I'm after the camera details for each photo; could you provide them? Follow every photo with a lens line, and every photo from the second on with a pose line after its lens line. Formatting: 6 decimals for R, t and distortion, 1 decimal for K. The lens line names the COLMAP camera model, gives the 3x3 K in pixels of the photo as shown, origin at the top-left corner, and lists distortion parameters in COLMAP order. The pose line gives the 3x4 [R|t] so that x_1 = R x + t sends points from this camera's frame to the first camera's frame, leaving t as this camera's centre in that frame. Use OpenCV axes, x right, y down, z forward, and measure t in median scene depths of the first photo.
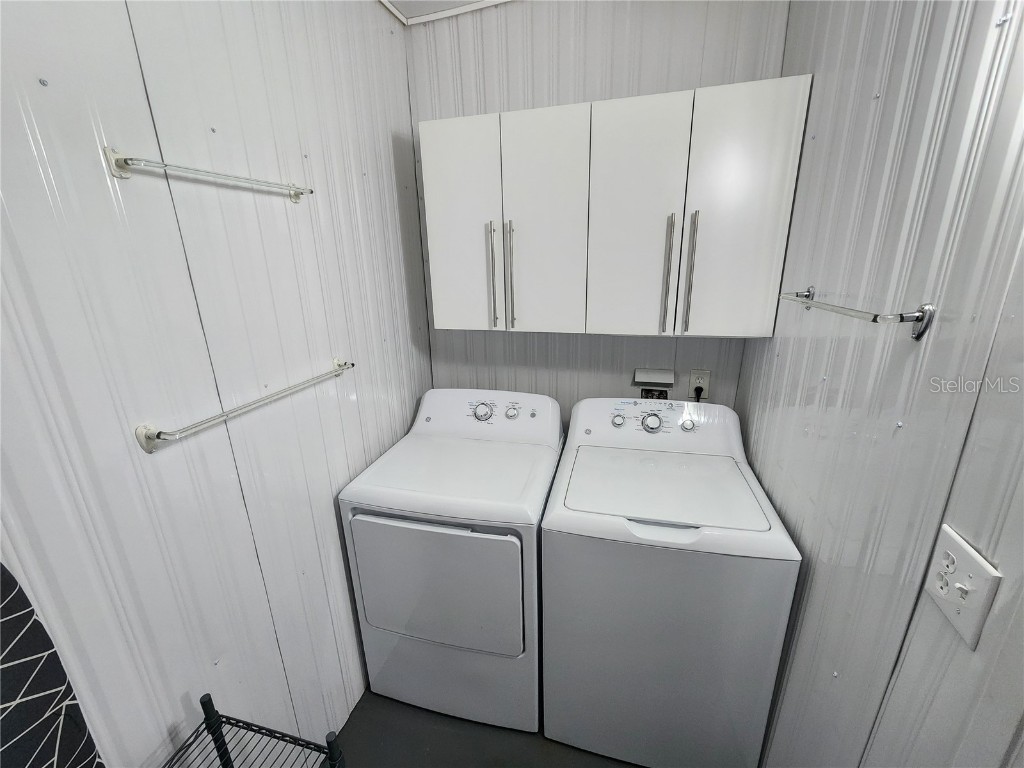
lens RADIAL K [[421.3, 0, 514.7], [0, 421.3, 381.6], [0, 0, 1]] dist [0.000192, 0.000211]
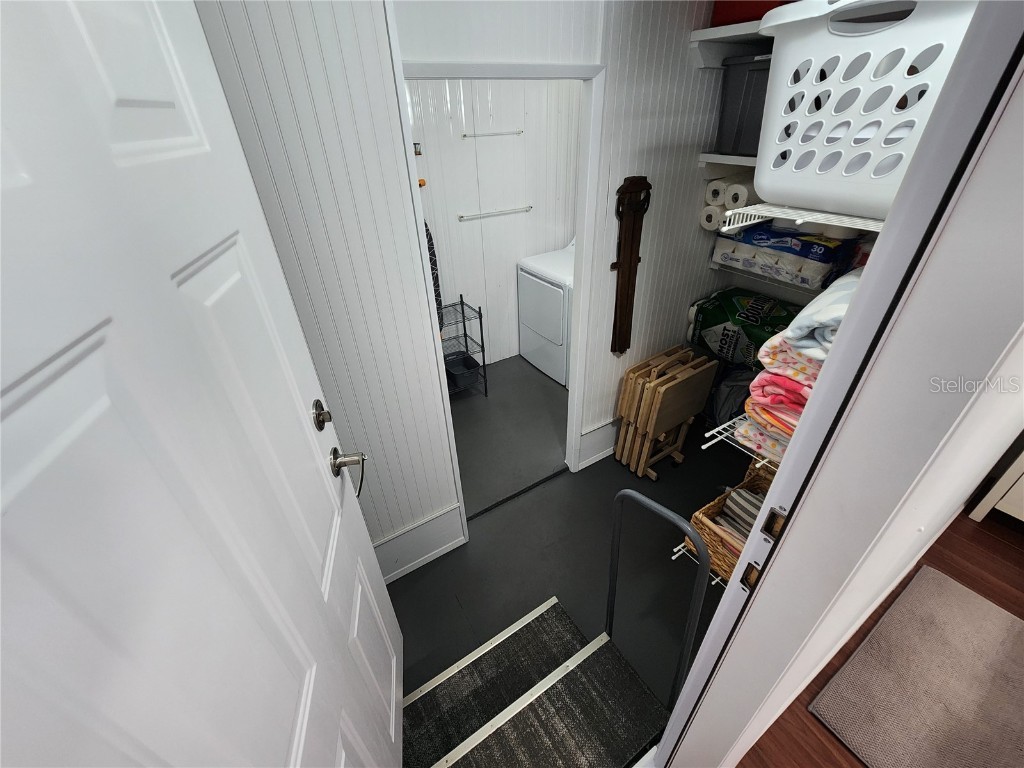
lens RADIAL K [[421.3, 0, 514.7], [0, 421.3, 381.6], [0, 0, 1]] dist [0.000192, 0.000211]
pose [[0.731451, 0.373734, -0.570353, 1.329643], [-0.182495, 0.913205, 0.364352, 0.013412], [0.657020, -0.162419, 0.736169, -1.018300]]
